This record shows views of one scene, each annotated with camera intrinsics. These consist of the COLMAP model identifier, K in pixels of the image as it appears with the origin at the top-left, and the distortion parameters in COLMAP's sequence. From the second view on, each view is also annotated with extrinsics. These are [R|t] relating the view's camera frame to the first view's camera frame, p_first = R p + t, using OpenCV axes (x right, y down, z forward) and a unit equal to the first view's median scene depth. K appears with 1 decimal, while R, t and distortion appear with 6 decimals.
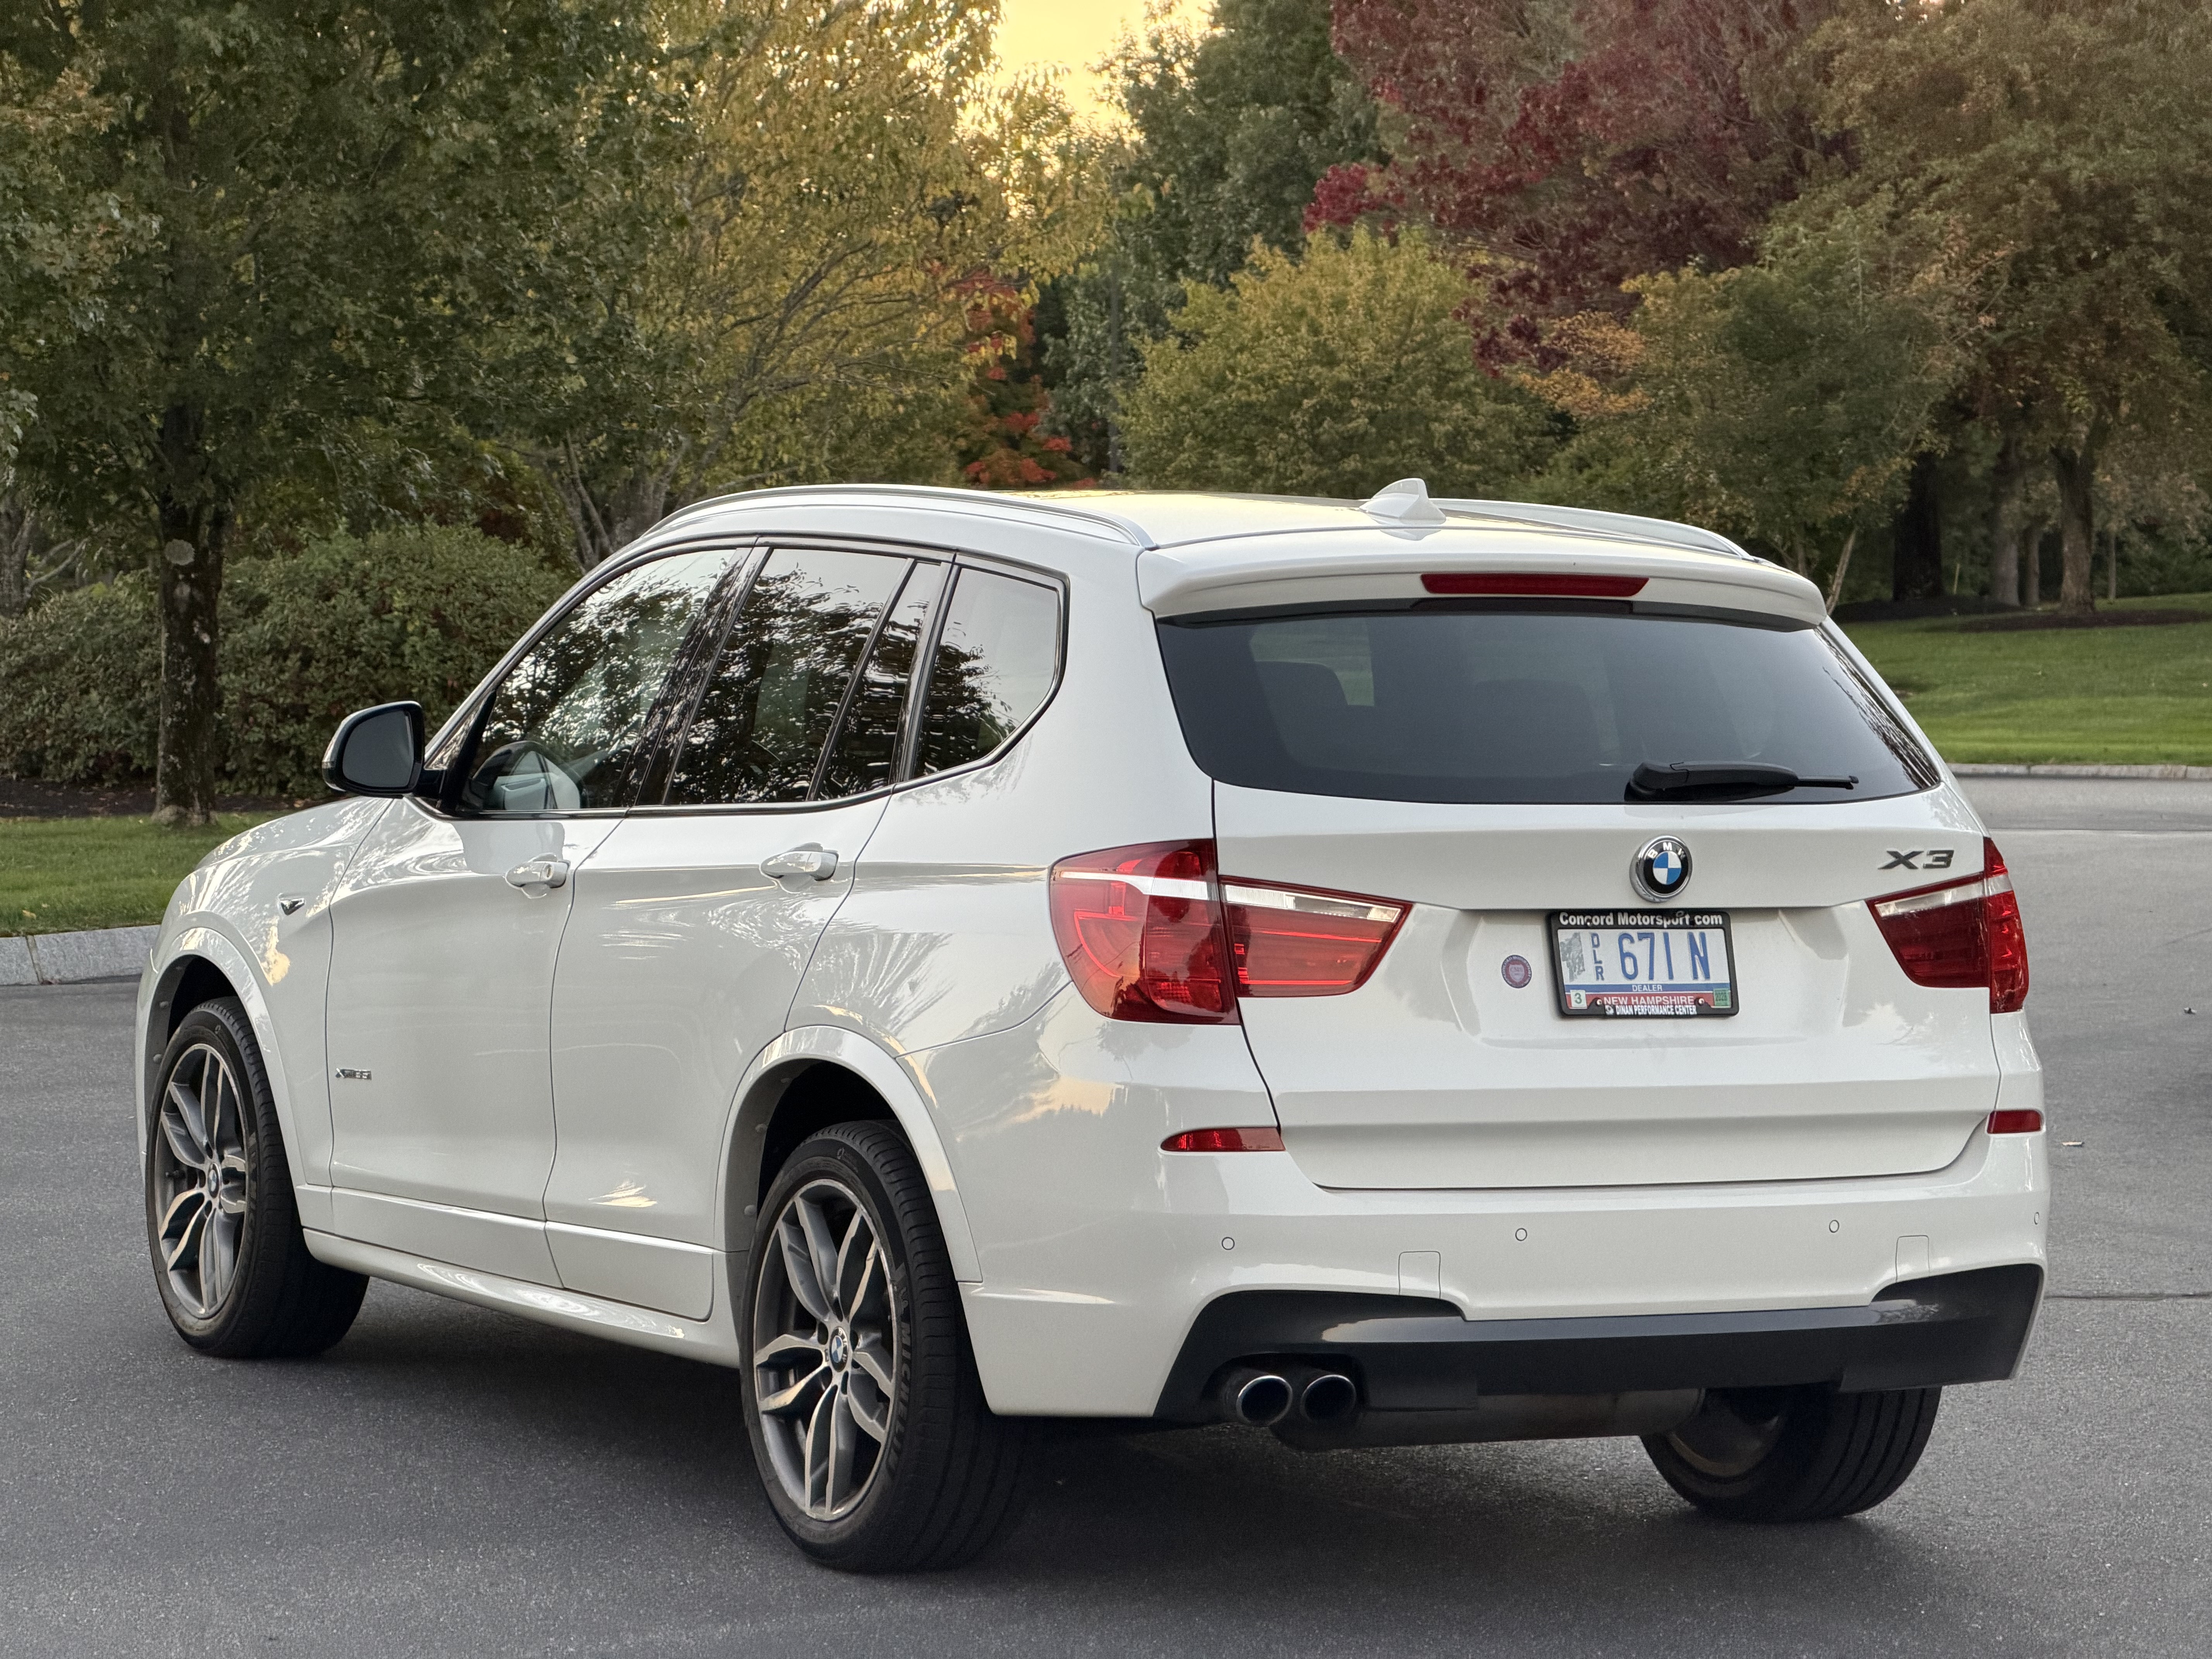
lens RADIAL K [[6666.0, 0, 1099.2], [0, 6666.0, 825.1], [0, 0, 1]] dist [0.217844, 0.000000]
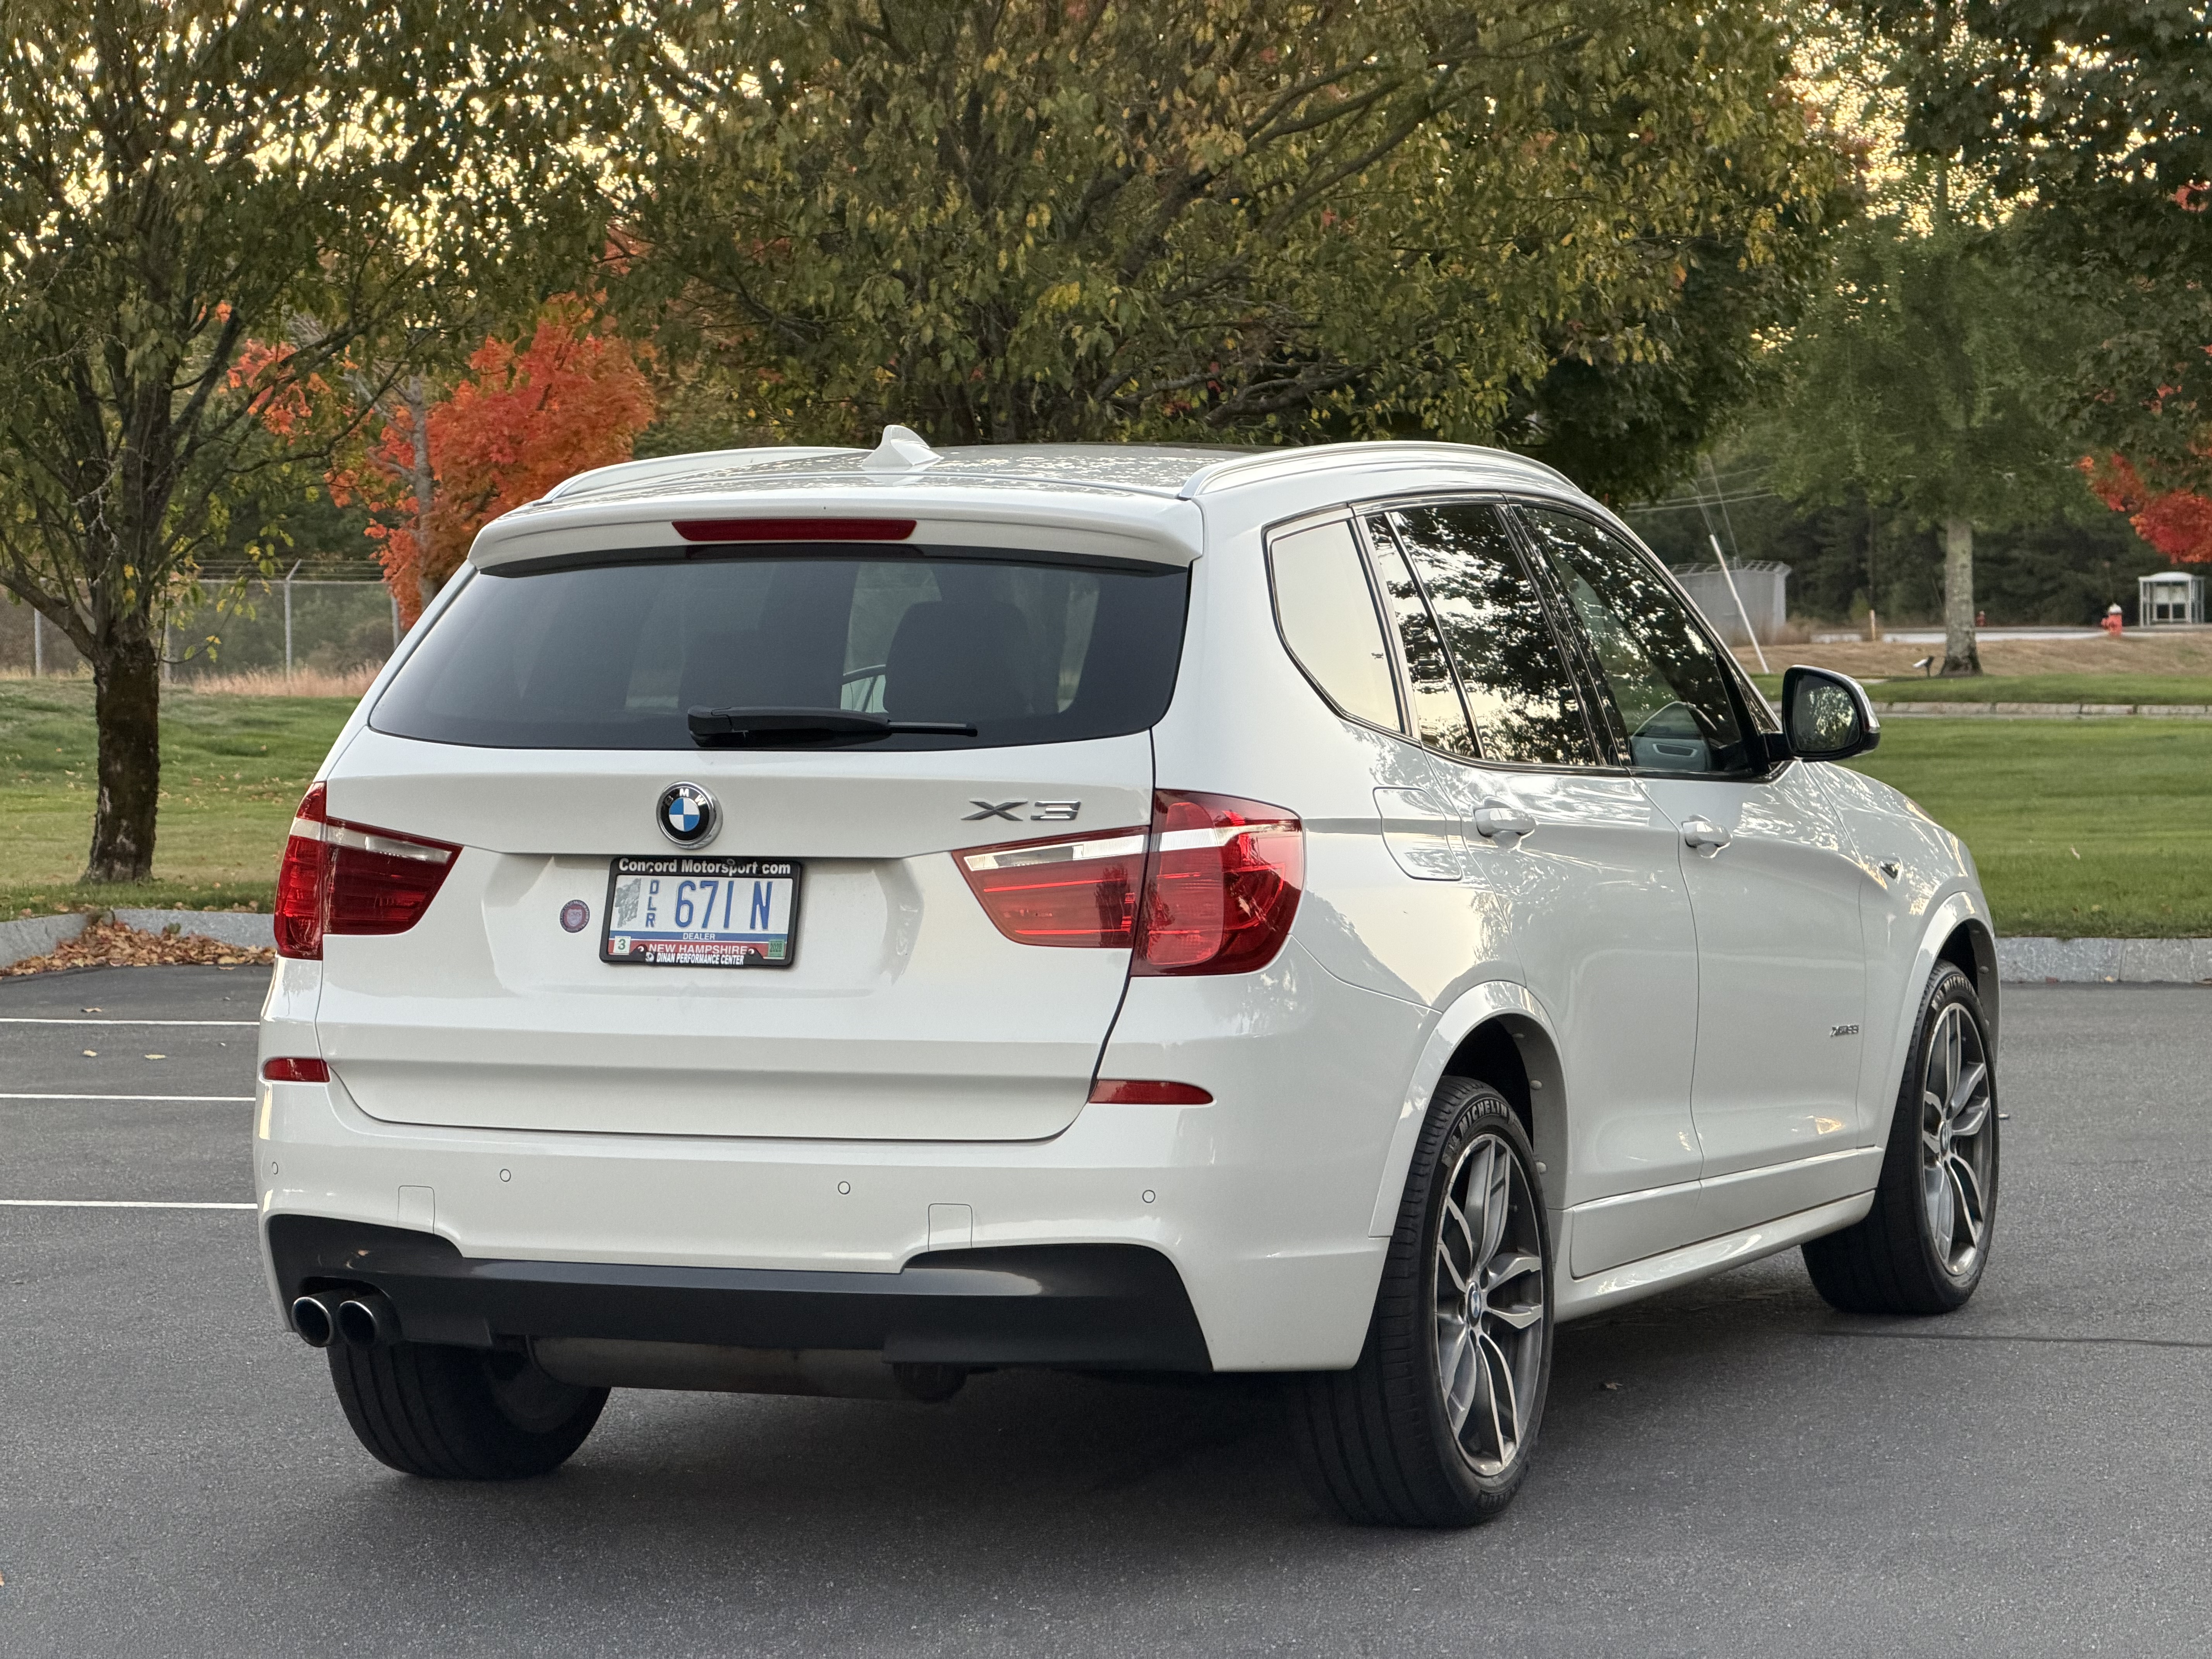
lens RADIAL K [[6666.0, 0, 1107.6], [0, 6666.0, 816.0], [0, 0, 1]] dist [0.217844, 0.000000]
pose [[0.656708, 0.010001, -0.754078, 0.863948], [-0.010766, 0.999934, 0.003886, 0.002105], [0.754068, 0.005566, 0.656773, 0.396625]]
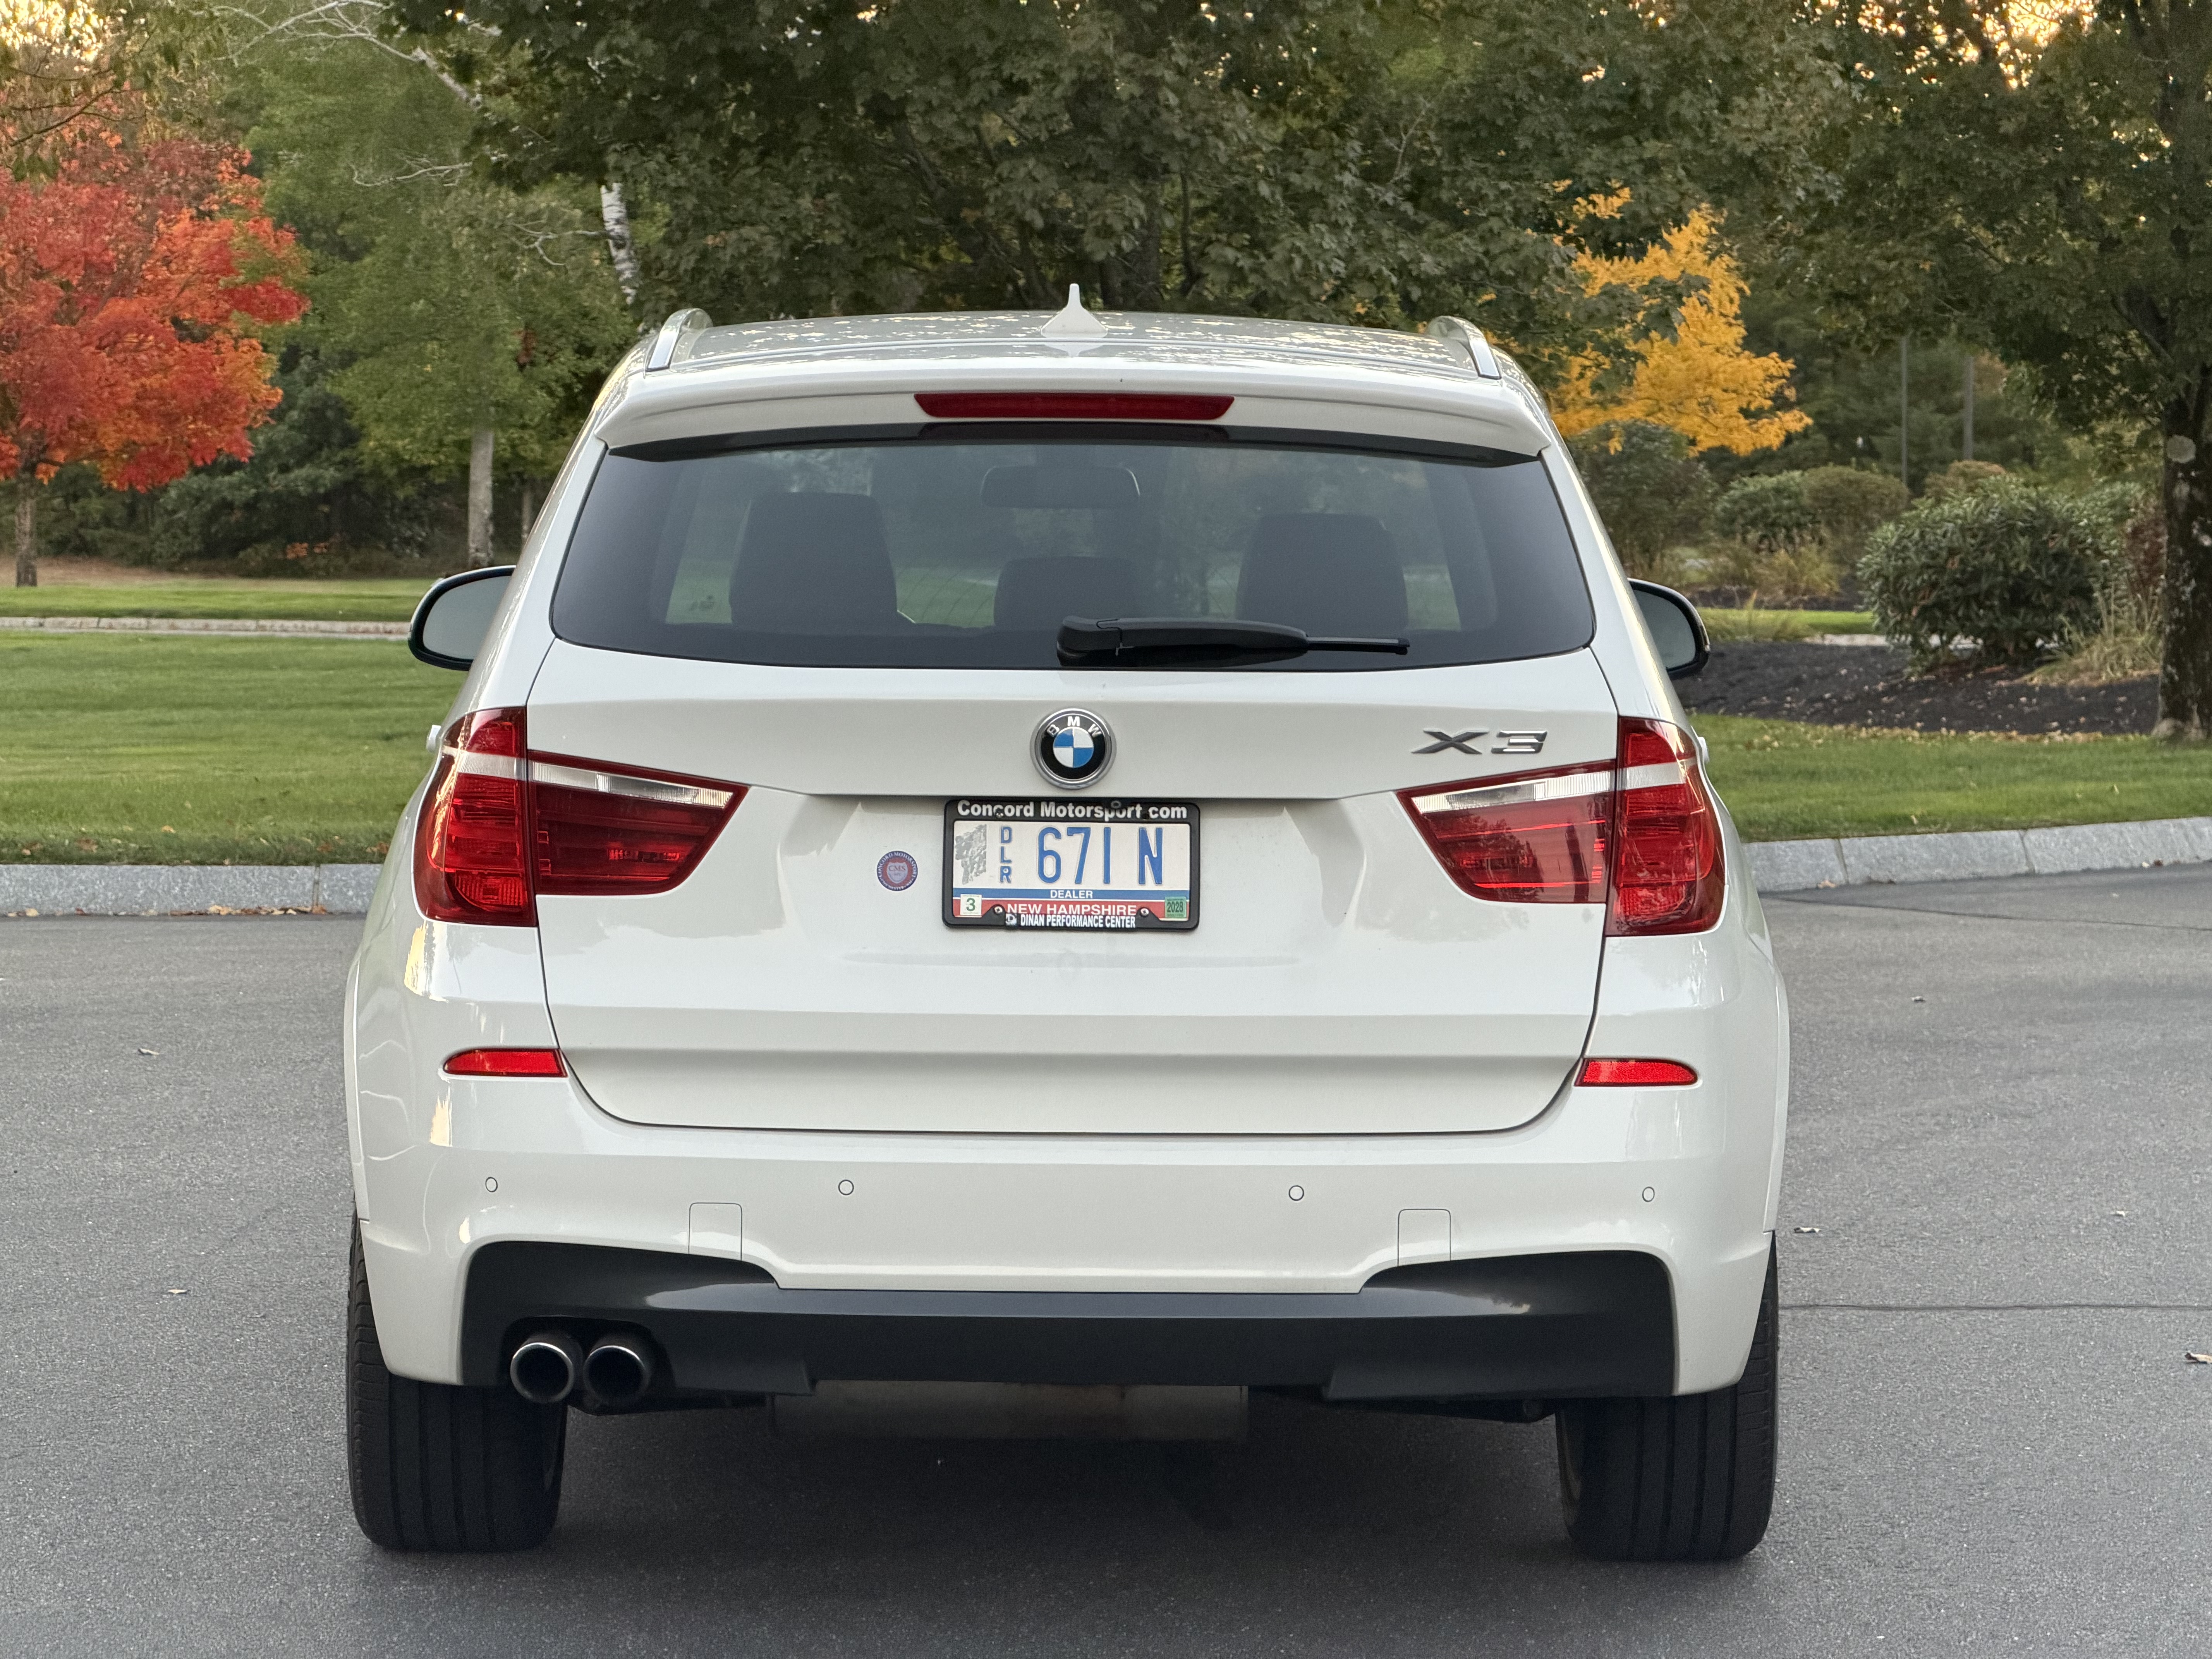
lens RADIAL K [[6666.0, 0, 1102.0], [0, 6666.0, 836.8], [0, 0, 1]] dist [0.217844, 0.000000]
pose [[0.893103, 0.015596, -0.449582, 0.452423], [-0.010365, 0.999847, 0.014094, 0.005791], [0.449733, -0.007927, 0.893128, 0.270124]]
